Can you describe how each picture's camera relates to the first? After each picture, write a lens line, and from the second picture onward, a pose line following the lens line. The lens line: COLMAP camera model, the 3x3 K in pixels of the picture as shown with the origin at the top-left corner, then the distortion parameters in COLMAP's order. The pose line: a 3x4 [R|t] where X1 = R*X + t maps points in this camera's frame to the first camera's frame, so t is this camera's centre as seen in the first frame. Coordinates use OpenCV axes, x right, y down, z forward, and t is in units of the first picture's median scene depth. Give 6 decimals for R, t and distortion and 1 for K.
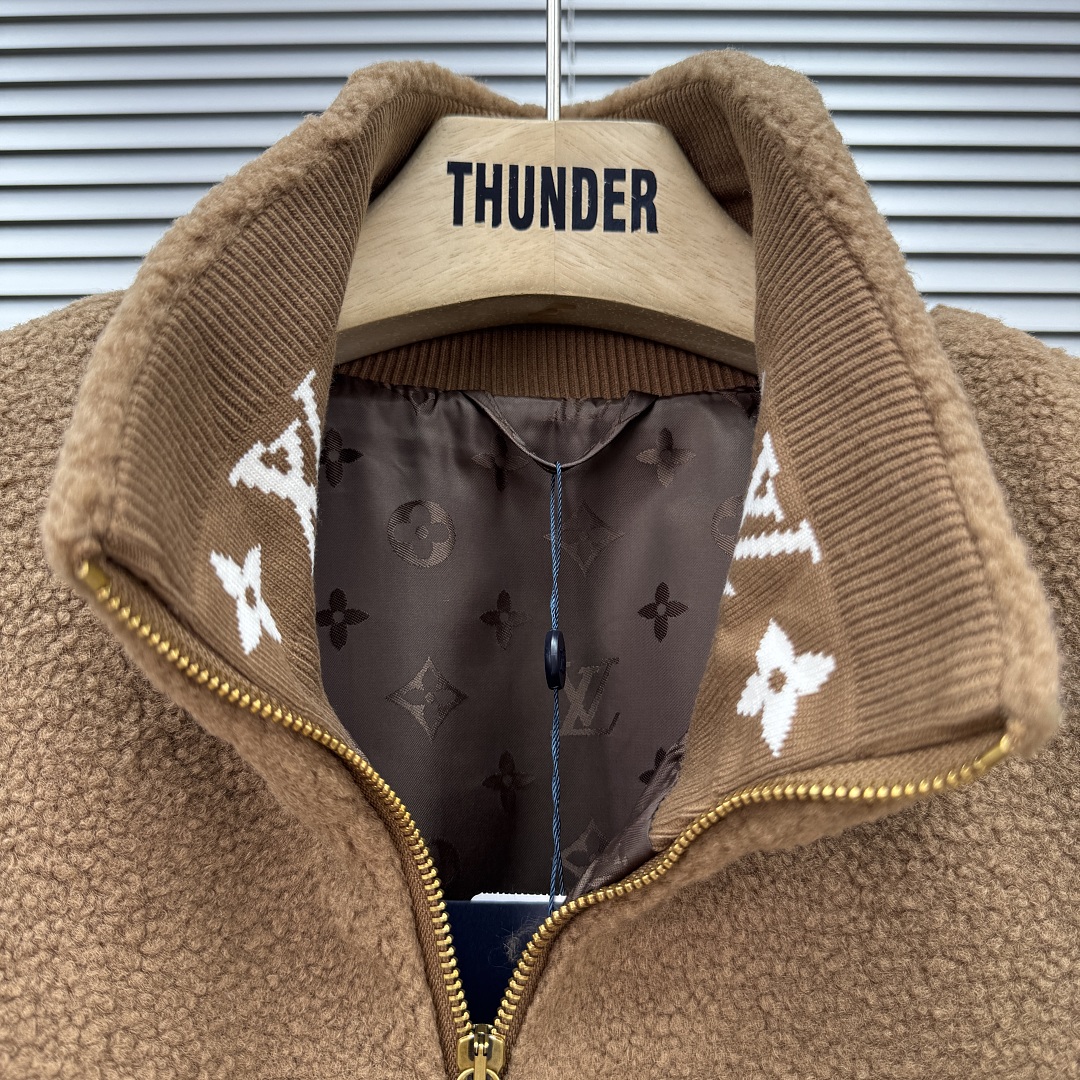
lens RADIAL K [[1087.8, 0, 537.5], [0, 1087.8, 532.1], [0, 0, 1]] dist [0.173484, -0.468482]
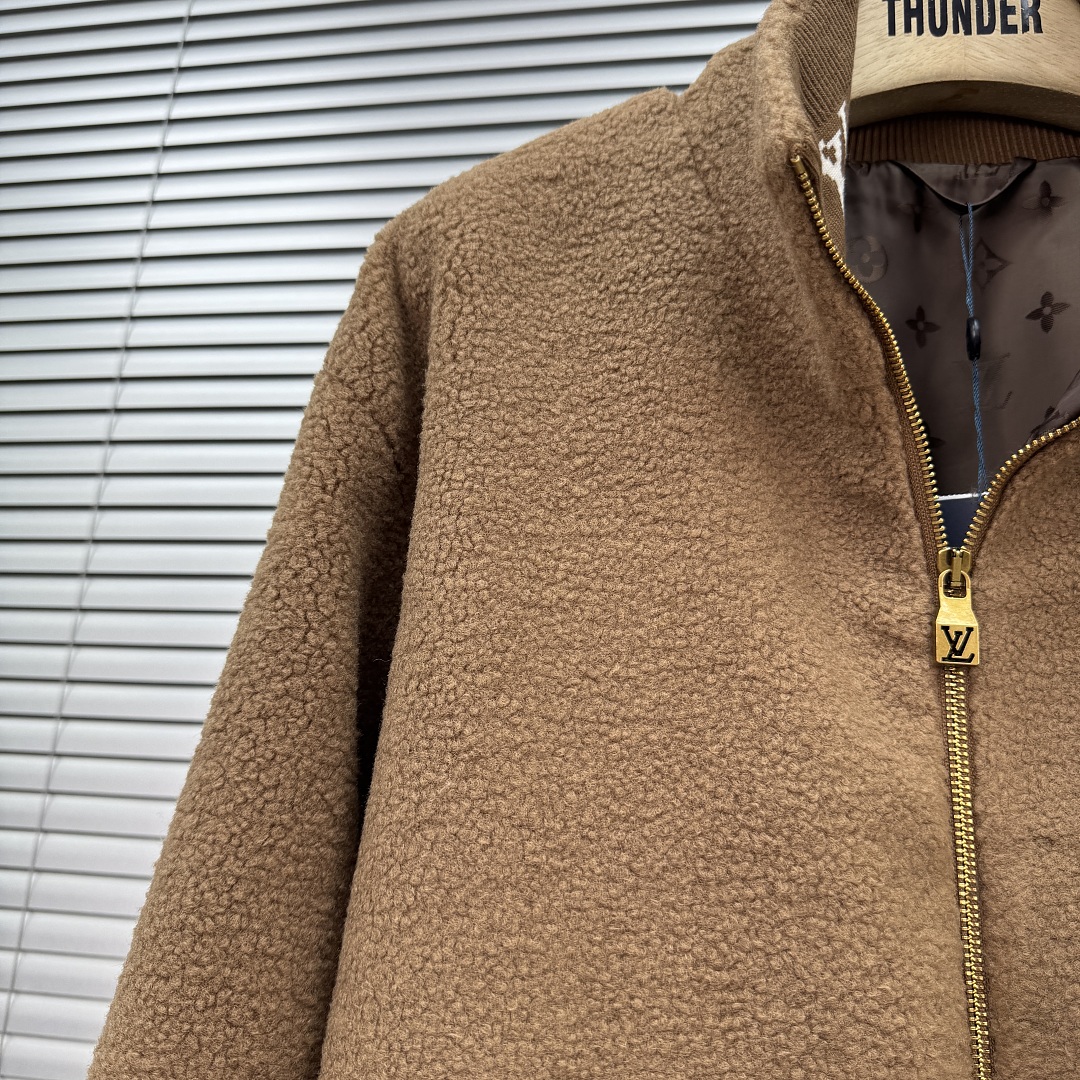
lens RADIAL K [[1107.0, 0, 540.0], [0, 1107.0, 540.0], [0, 0, 1]] dist [0.138564, -0.301243]
pose [[0.990831, -0.000930, -0.135102, -0.396943], [0.000928, 1.000000, -0.000083, 0.440321], [0.135102, -0.000043, 0.990832, -0.568653]]
